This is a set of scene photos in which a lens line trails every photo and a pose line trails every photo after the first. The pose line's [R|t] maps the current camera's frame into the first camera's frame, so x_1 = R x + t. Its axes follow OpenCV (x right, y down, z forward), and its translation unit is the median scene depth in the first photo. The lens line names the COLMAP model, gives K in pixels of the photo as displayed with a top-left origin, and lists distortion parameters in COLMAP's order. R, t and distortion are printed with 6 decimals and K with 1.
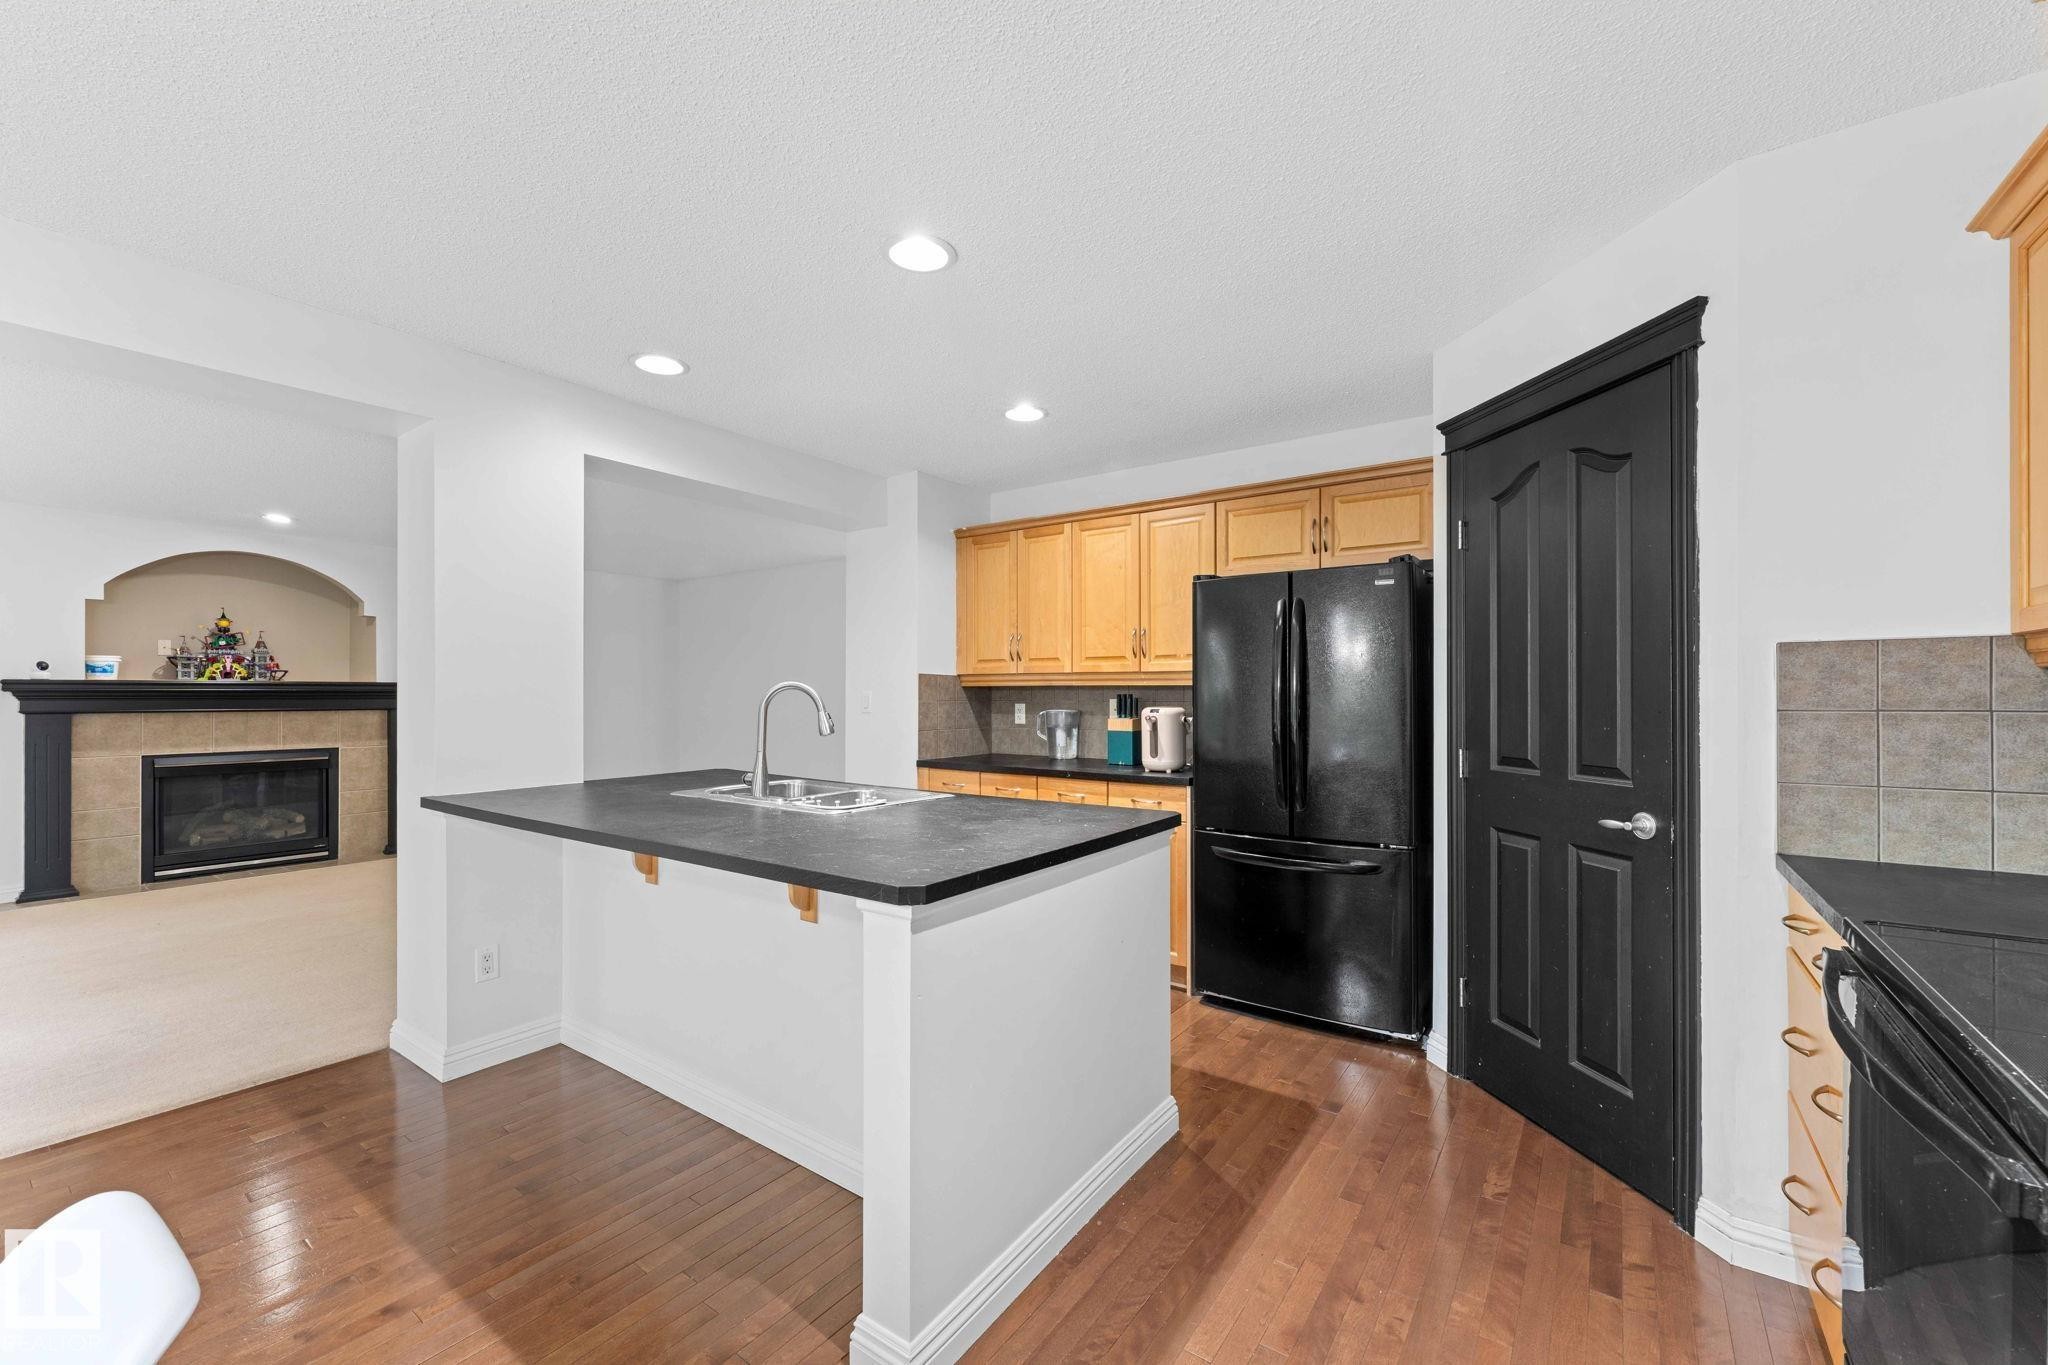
lens RADIAL K [[814.2, 0, 1027.0], [0, 814.2, 688.6], [0, 0, 1]] dist [-0.007628, -0.000207]
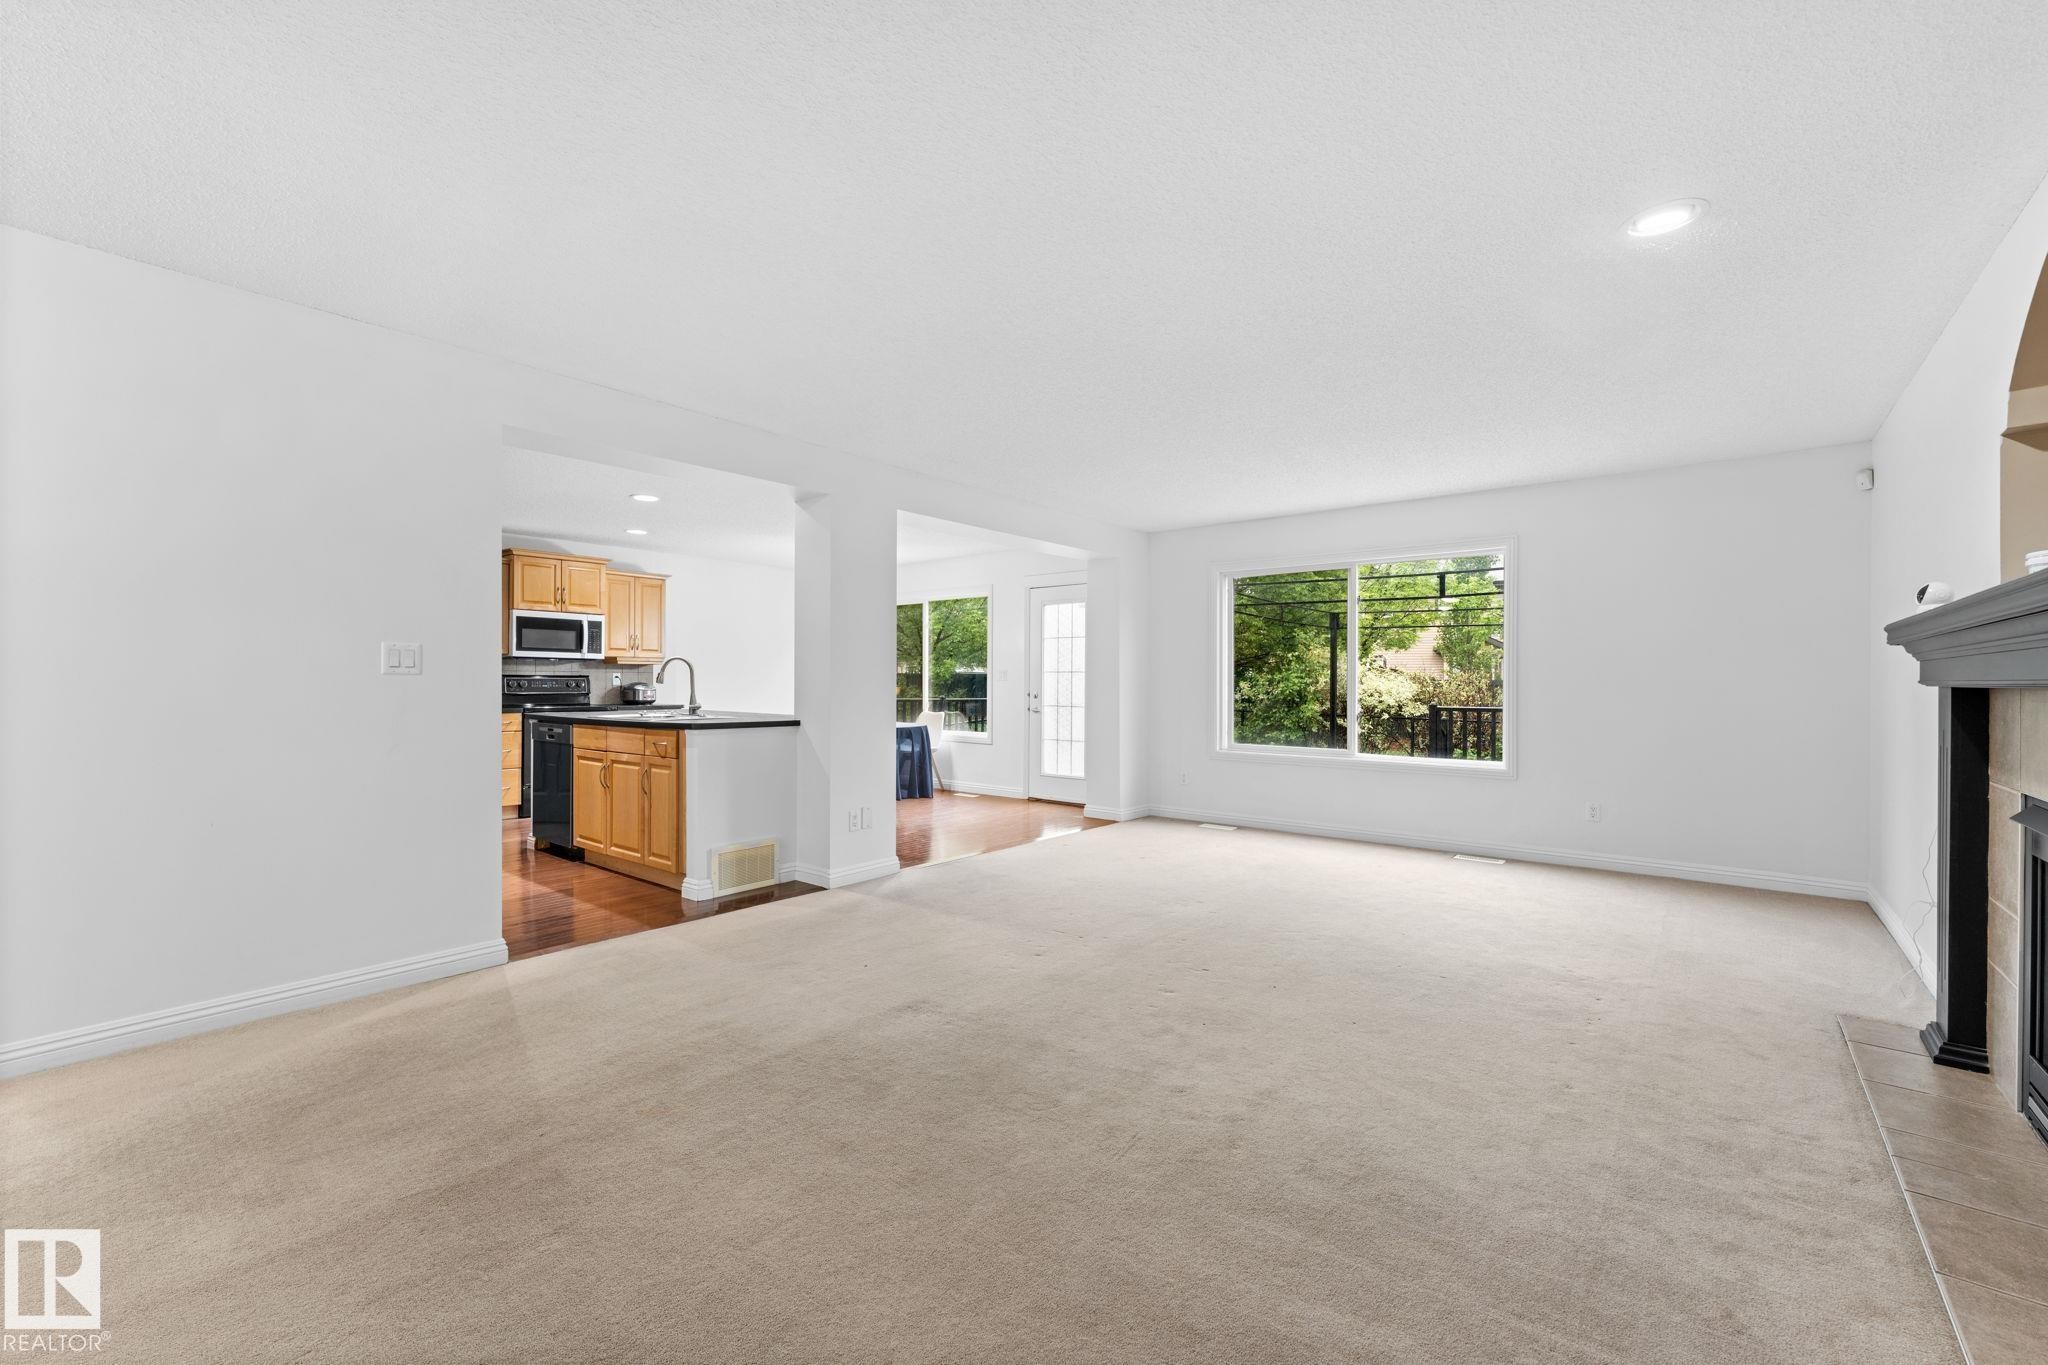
lens RADIAL K [[814.2, 0, 1012.1], [0, 814.2, 683.2], [0, 0, 1]] dist [-0.007628, -0.000207]
pose [[-0.996192, -0.003296, 0.087119, -0.977888], [-0.003749, 0.999980, -0.005036, 0.048442], [-0.087100, -0.005343, -0.996185, 2.213900]]
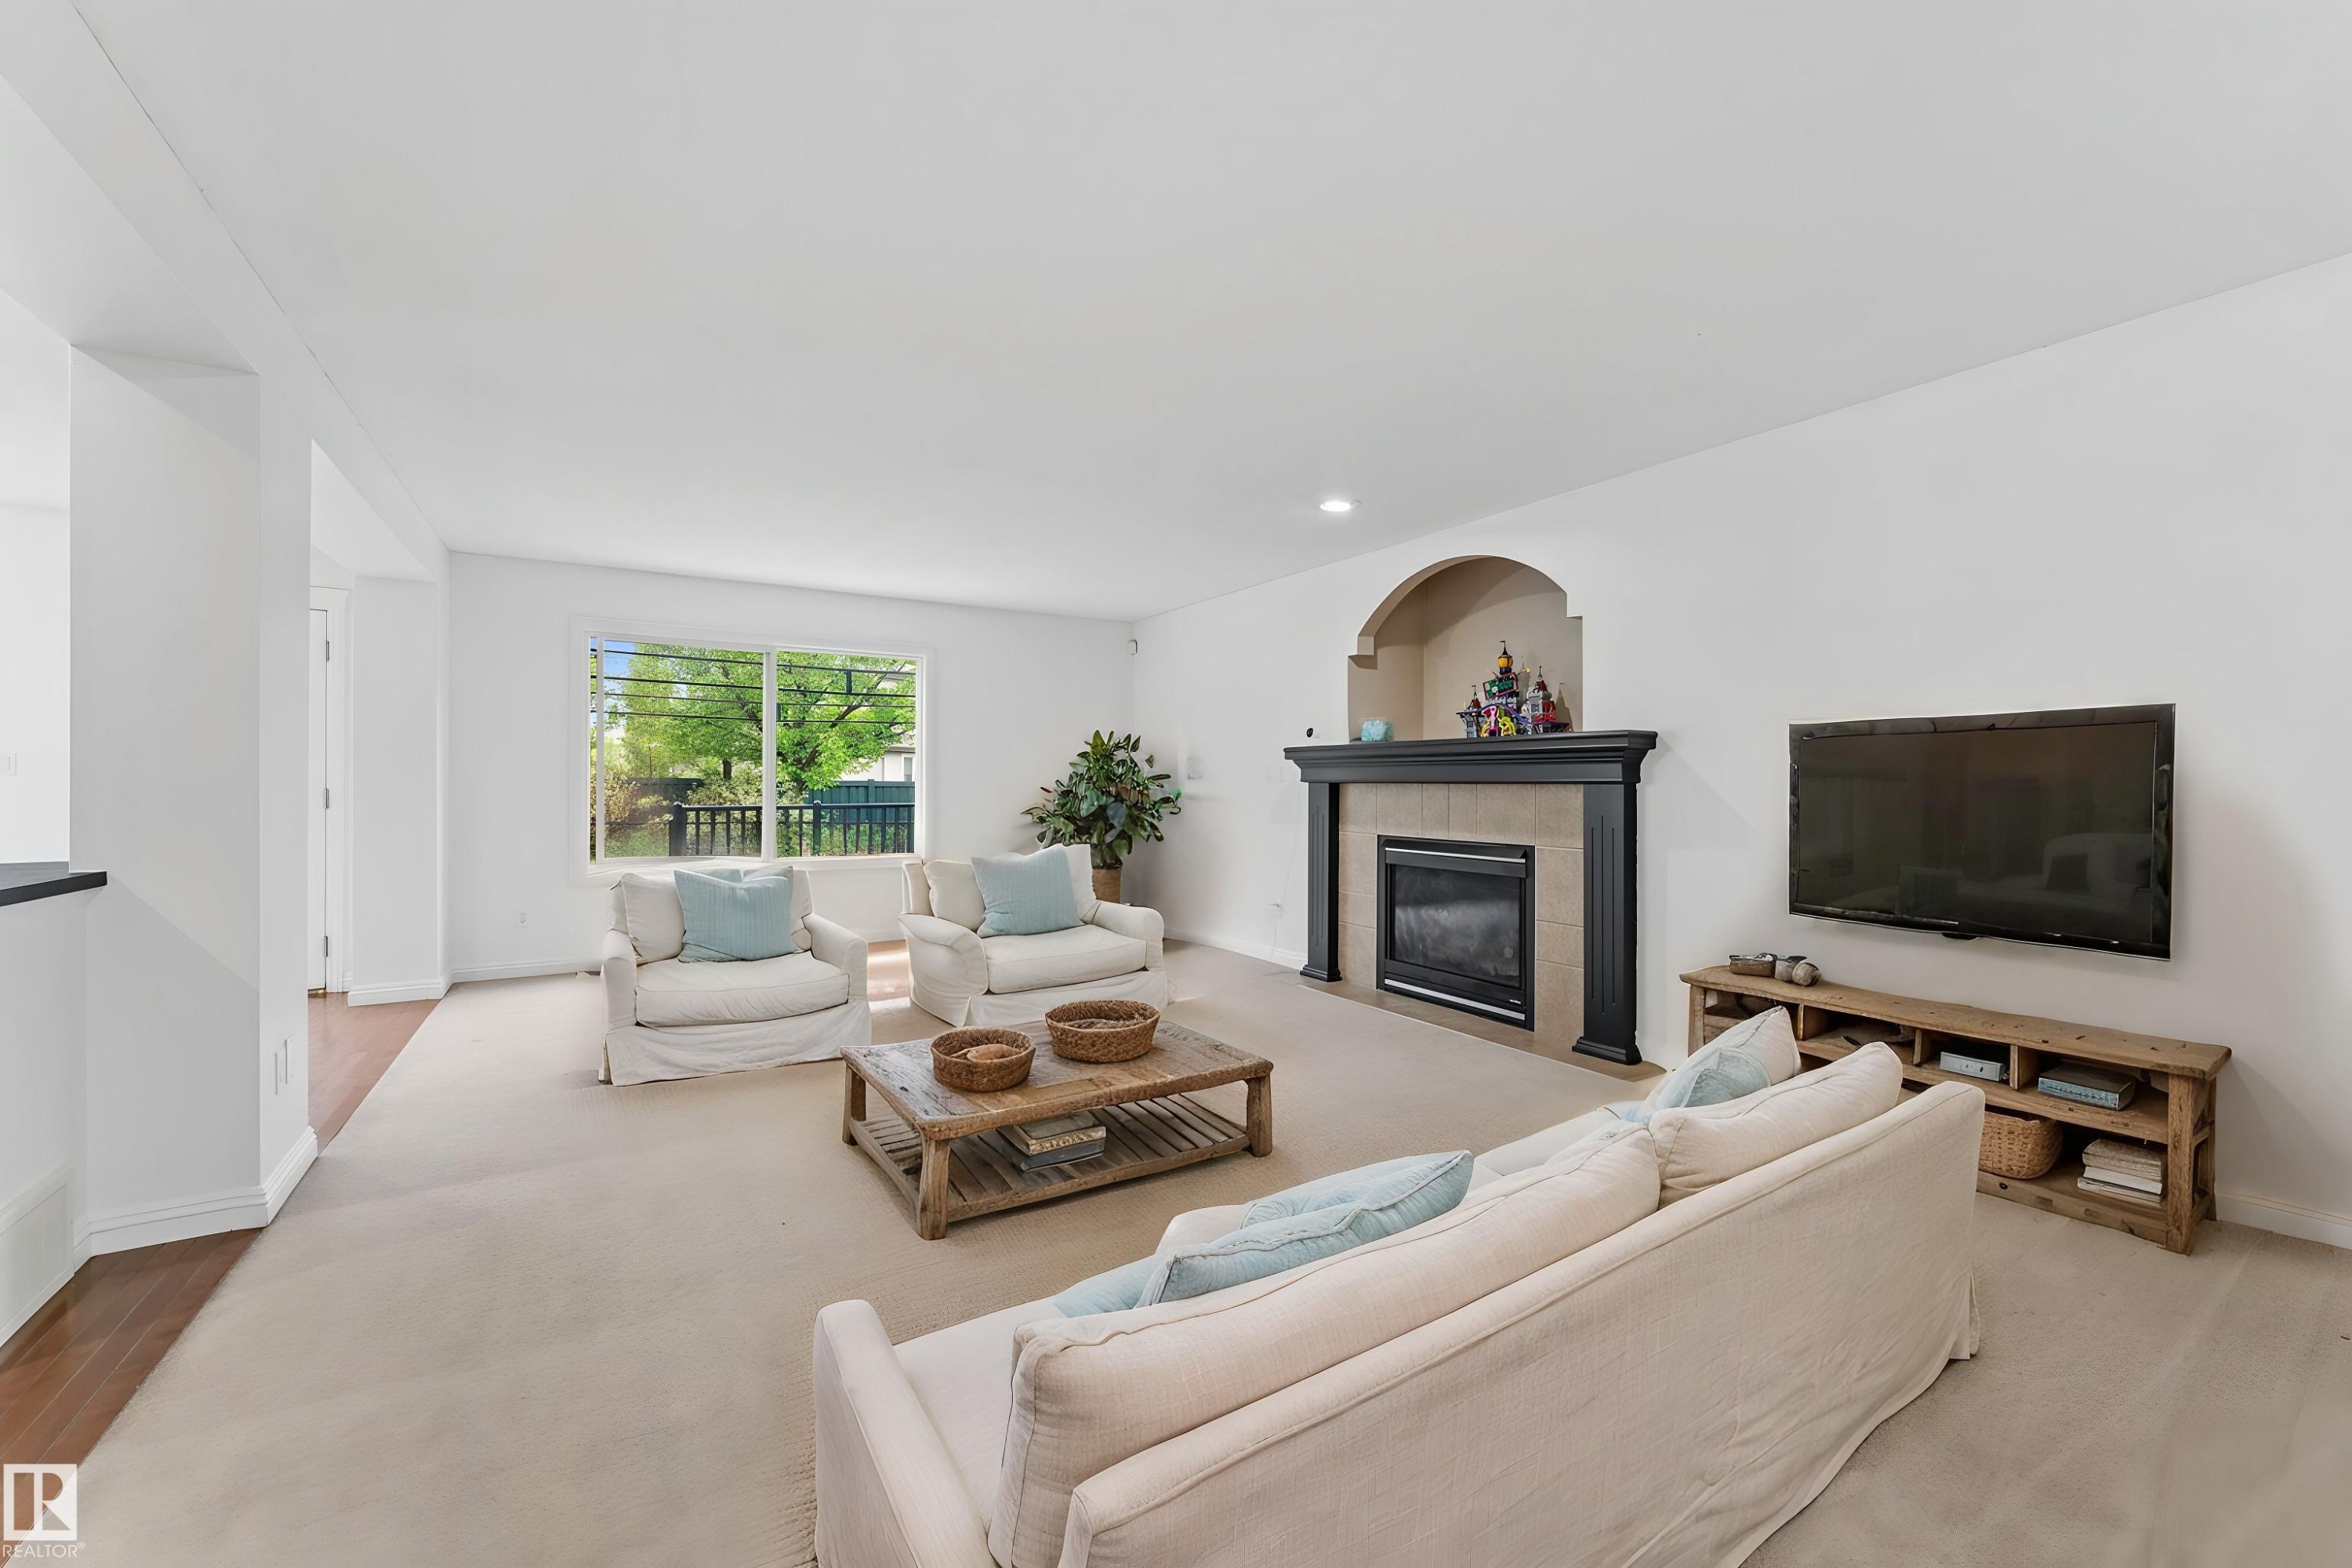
lens RADIAL K [[935.1, 0, 1171.1], [0, 935.1, 767.1], [0, 0, 1]] dist [-0.007628, -0.000207]
pose [[-0.386061, -0.016233, -0.922331, -0.190208], [0.004231, 0.999803, -0.019368, 0.047873], [0.922464, -0.011380, -0.385916, 1.809124]]
